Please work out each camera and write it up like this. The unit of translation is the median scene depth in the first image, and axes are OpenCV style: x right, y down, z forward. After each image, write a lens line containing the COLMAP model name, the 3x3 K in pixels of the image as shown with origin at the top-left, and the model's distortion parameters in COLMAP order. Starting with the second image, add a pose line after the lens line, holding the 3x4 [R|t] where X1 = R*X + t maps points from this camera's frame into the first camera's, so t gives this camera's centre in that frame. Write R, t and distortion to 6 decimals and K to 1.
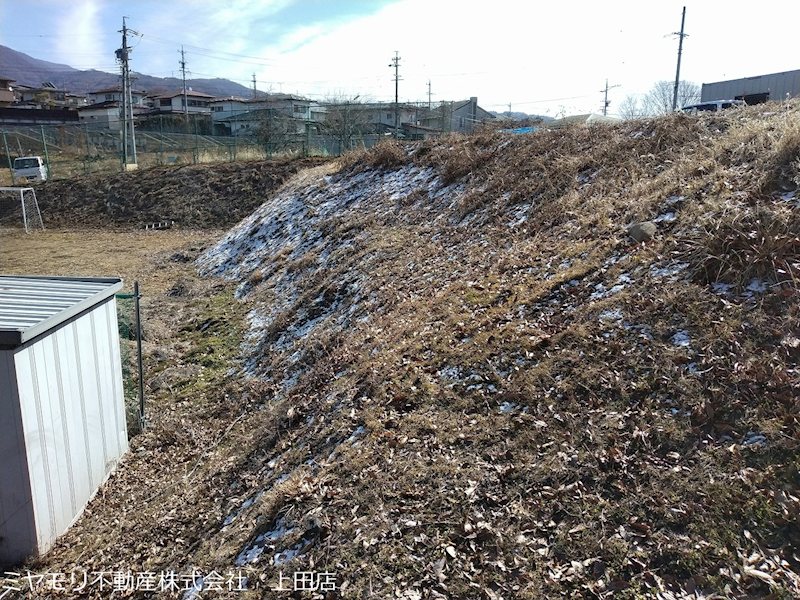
lens RADIAL K [[640.1, 0, 398.5], [0, 640.1, 291.2], [0, 0, 1]] dist [0.003831, -0.020960]
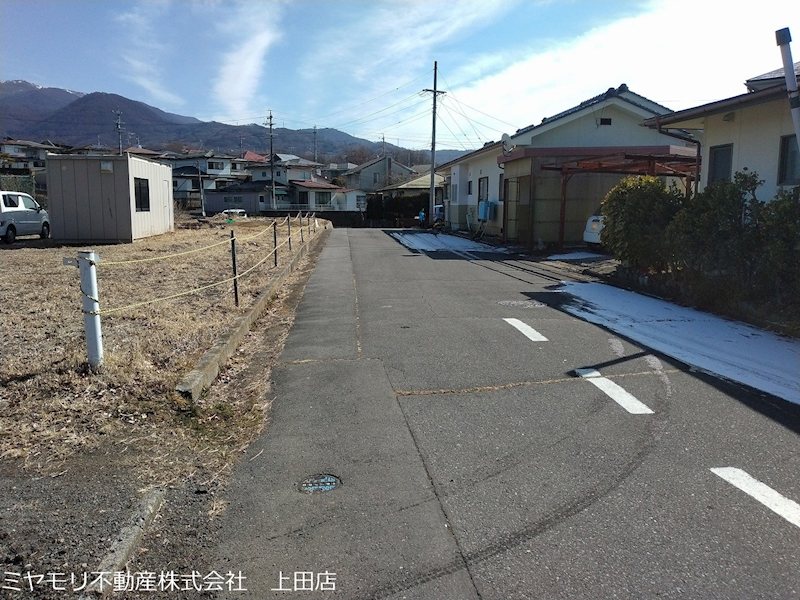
lens RADIAL K [[640.1, 0, 406.2], [0, 640.1, 302.8], [0, 0, 1]] dist [0.003831, -0.020960]
pose [[0.988997, 0.023362, -0.146078, 0.693254], [-0.030745, 0.998350, -0.048490, -0.077882], [0.144704, 0.052447, 0.988084, 0.156018]]
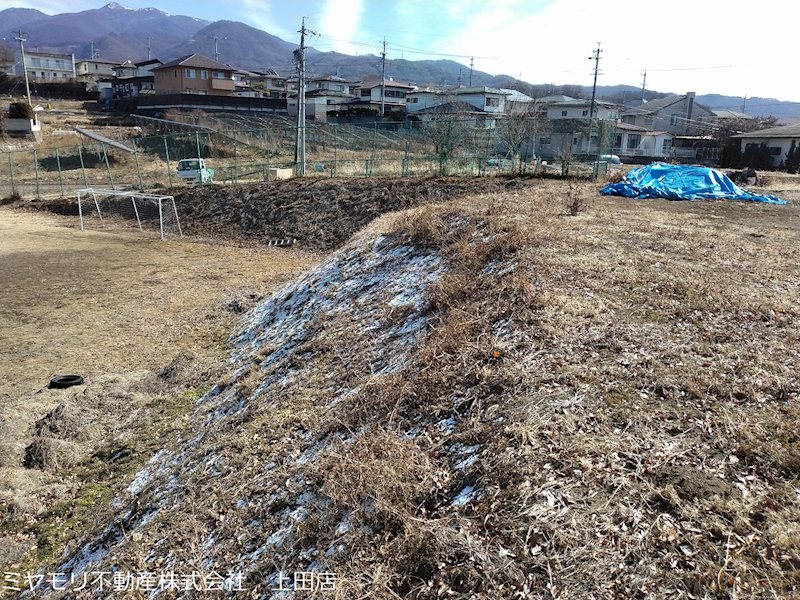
lens RADIAL K [[640.1, 0, 405.3], [0, 640.1, 300.6], [0, 0, 1]] dist [0.003831, -0.020960]
pose [[0.949489, 0.109402, -0.294112, 0.087694], [-0.097761, 0.993742, 0.054041, -0.071206], [0.298183, -0.022558, 0.954242, 0.096641]]
